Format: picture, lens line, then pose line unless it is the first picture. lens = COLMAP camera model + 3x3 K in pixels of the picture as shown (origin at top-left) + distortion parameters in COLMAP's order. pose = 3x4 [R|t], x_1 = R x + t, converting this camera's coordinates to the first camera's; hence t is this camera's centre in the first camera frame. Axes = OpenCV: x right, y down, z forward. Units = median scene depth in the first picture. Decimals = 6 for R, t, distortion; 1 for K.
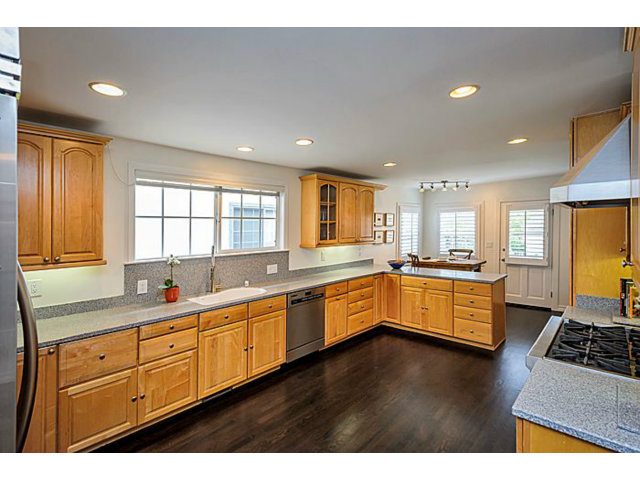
lens RADIAL K [[306.6, 0, 323.6], [0, 306.6, 231.7], [0, 0, 1]] dist [0.005771, 0.001191]
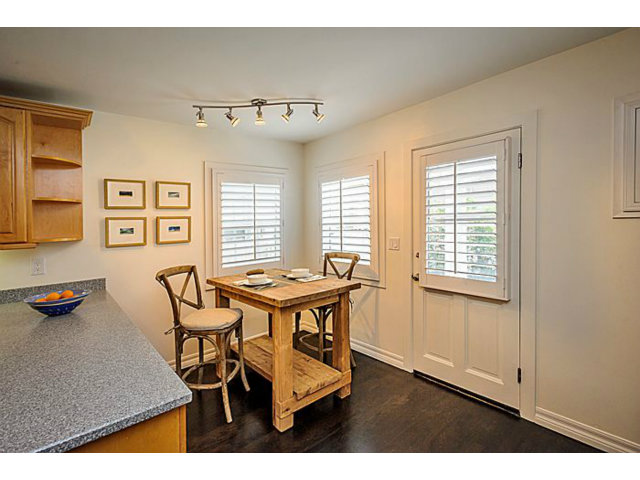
lens RADIAL K [[306.6, 0, 305.5], [0, 306.6, 224.4], [0, 0, 1]] dist [0.005771, 0.001191]
pose [[0.990604, -0.009905, -0.136402, 0.482622], [0.011162, 0.999902, 0.008456, 0.007381], [0.136305, -0.009899, 0.990617, 0.529173]]
